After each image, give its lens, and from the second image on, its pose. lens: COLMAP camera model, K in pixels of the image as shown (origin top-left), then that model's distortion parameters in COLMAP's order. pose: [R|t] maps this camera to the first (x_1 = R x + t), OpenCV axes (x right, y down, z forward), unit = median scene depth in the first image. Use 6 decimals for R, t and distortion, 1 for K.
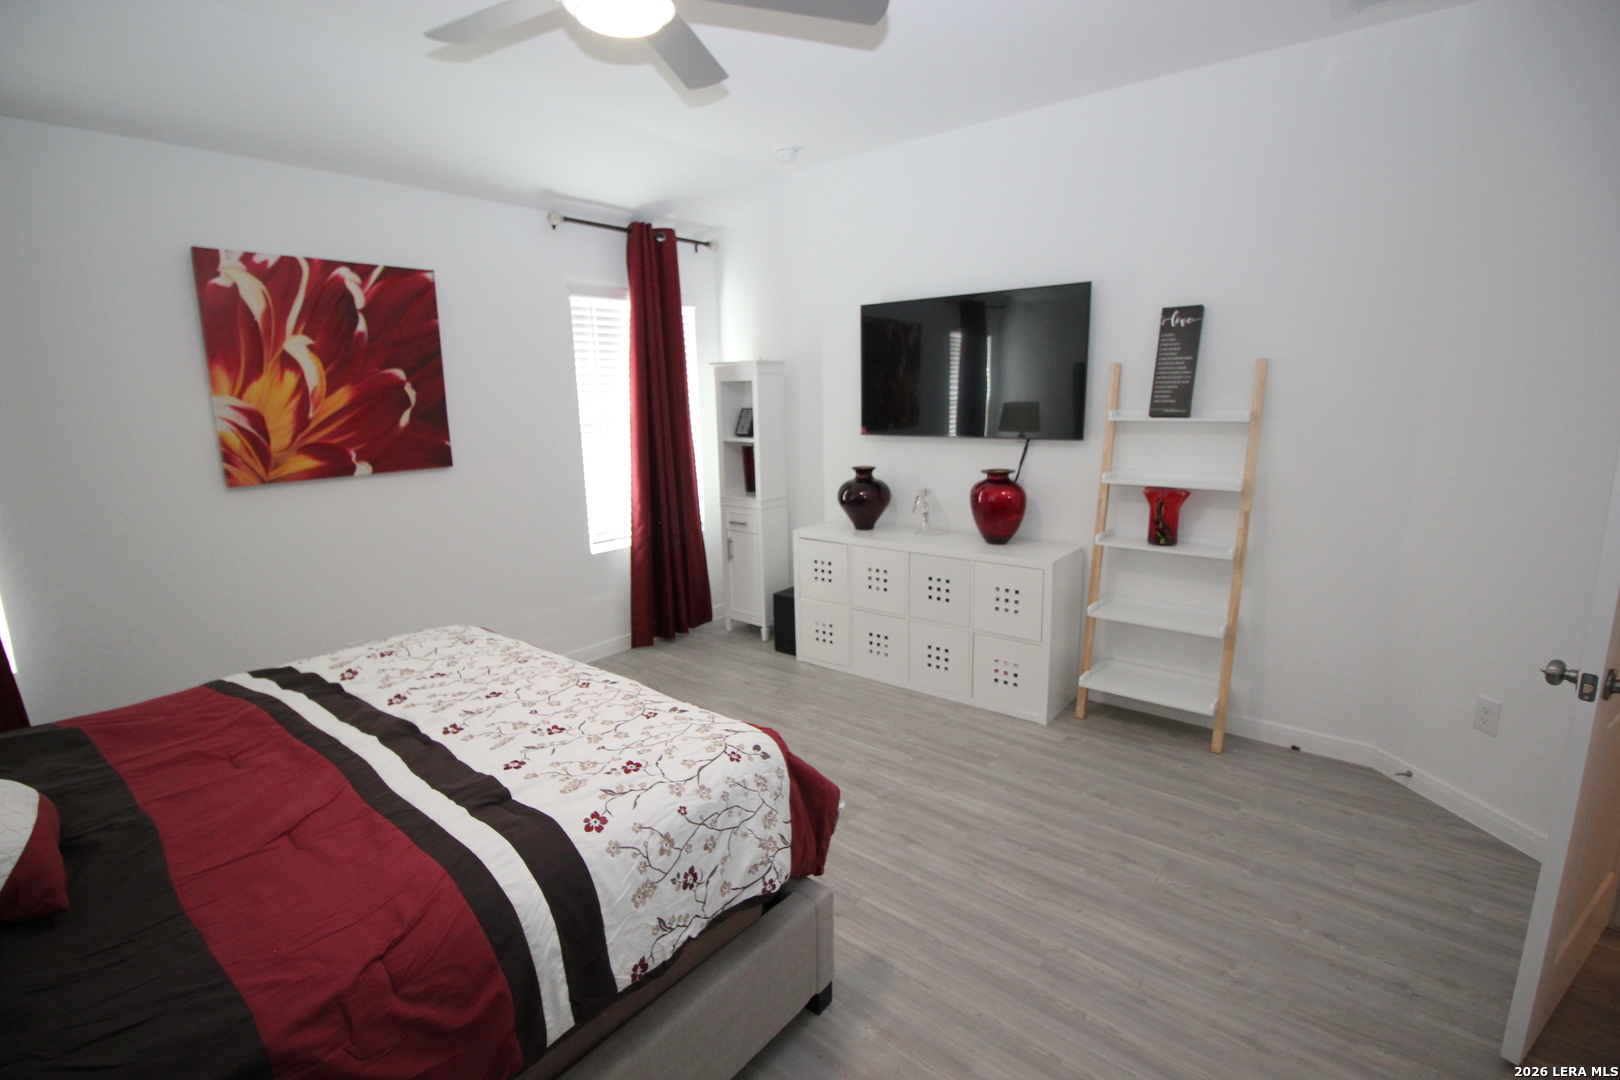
lens RADIAL K [[745.3, 0, 796.6], [0, 745.3, 537.0], [0, 0, 1]] dist [-0.003609, -0.010441]
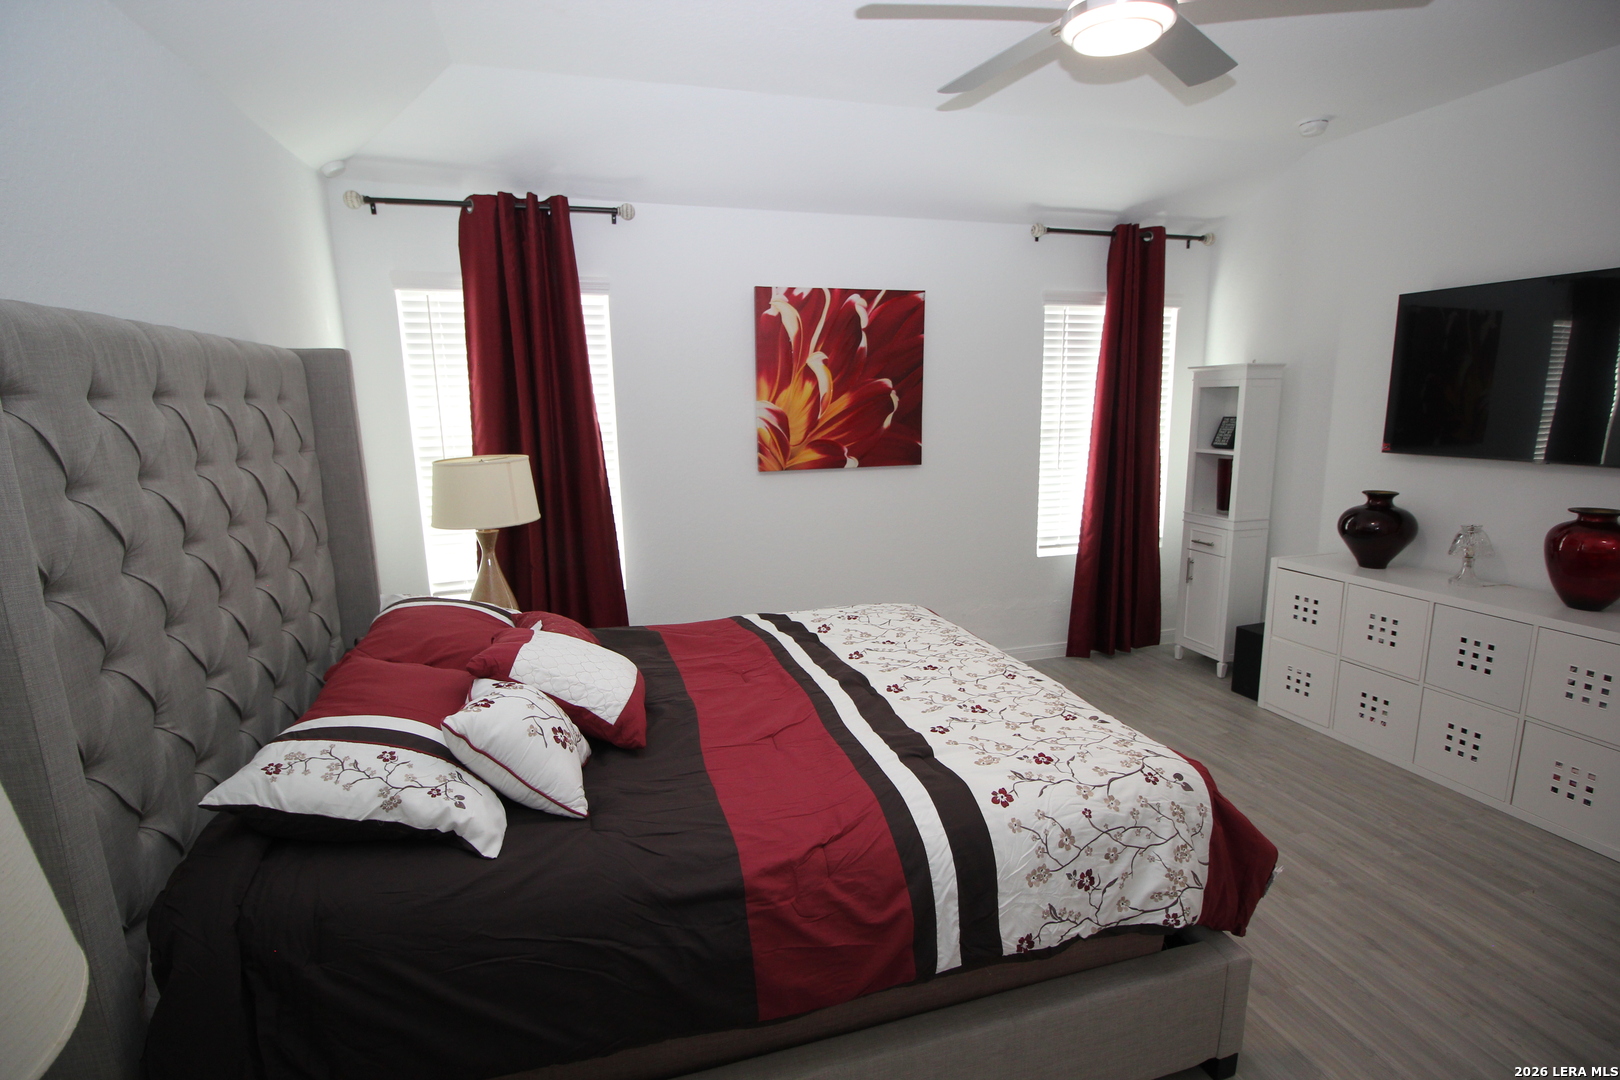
lens RADIAL K [[745.3, 0, 801.0], [0, 745.3, 538.4], [0, 0, 1]] dist [-0.003609, -0.010441]
pose [[0.828331, 0.106834, -0.549959, 0.021746], [-0.107978, 0.993688, 0.030400, 0.001605], [0.549735, 0.034202, 0.834638, -0.041934]]
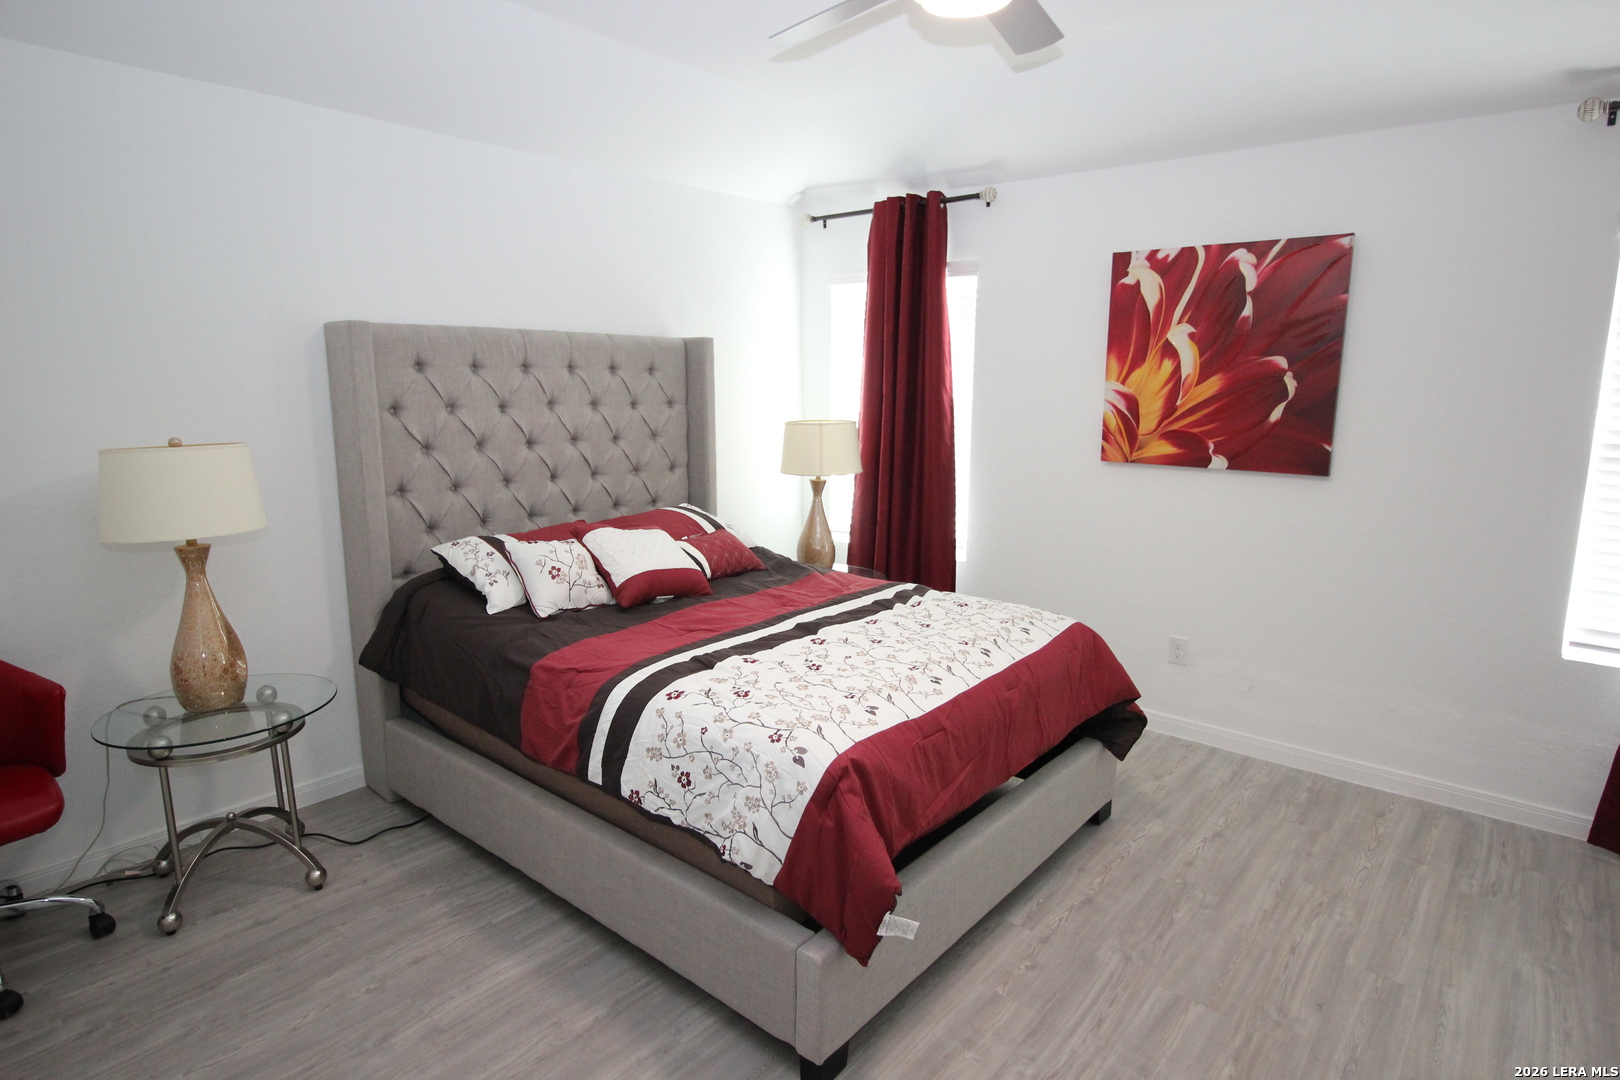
lens RADIAL K [[888.7, 0, 809.5], [0, 888.7, 544.0], [0, 0, 1]] dist [-0.012338, -0.007049]
pose [[-0.010592, 0.198569, -0.980030, 0.602281], [-0.203950, 0.959053, 0.196523, -0.120445], [0.978924, 0.201959, 0.030340, 0.537192]]
